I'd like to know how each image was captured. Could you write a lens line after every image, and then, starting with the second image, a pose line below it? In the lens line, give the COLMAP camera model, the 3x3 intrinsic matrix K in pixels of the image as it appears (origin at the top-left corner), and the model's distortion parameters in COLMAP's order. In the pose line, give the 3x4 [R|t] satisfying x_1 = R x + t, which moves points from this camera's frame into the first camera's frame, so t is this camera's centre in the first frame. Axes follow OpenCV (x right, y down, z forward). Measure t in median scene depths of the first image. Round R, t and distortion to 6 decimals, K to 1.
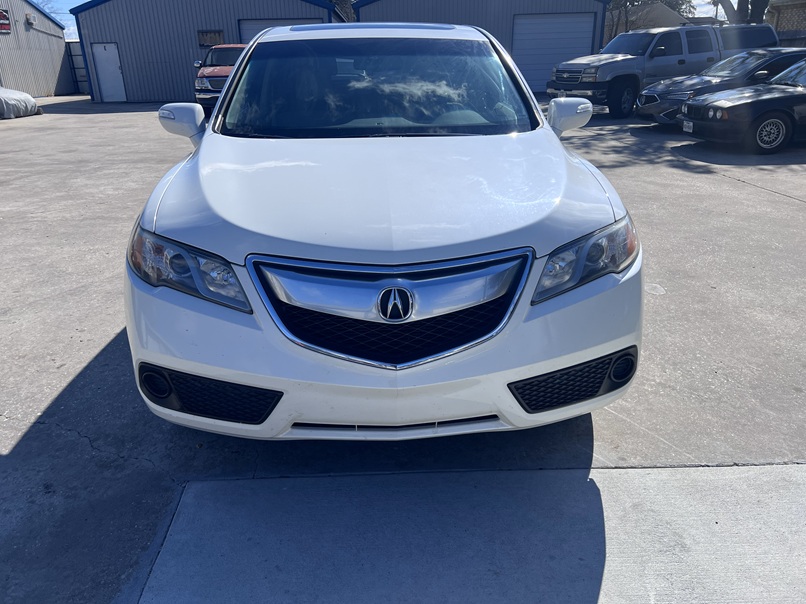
lens RADIAL K [[622.9, 0, 401.6], [0, 622.9, 302.5], [0, 0, 1]] dist [0.021881, -0.000786]
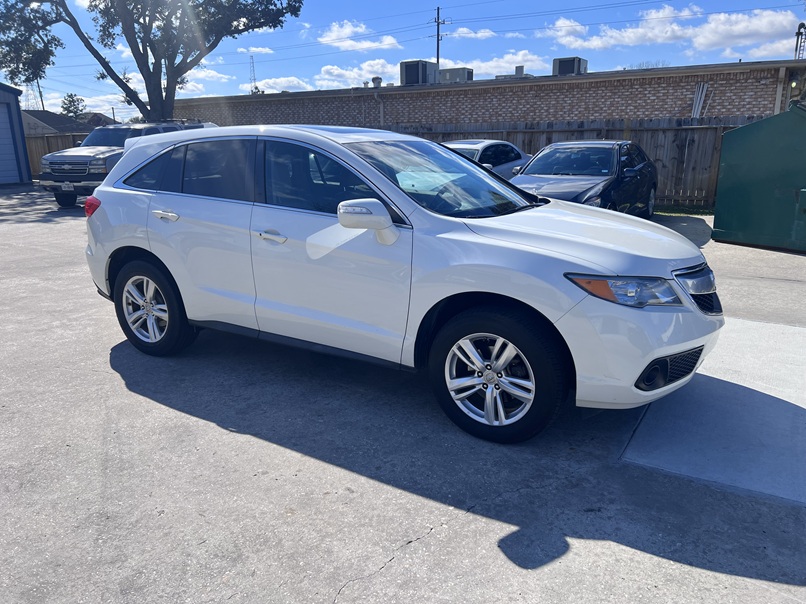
lens RADIAL K [[622.9, 0, 402.4], [0, 622.9, 301.4], [0, 0, 1]] dist [0.021881, -0.000786]
pose [[0.538972, -0.197087, 0.818942, -0.960619], [0.304250, 0.952154, 0.028910, -0.127609], [-0.785456, 0.233581, 0.573148, 0.305275]]
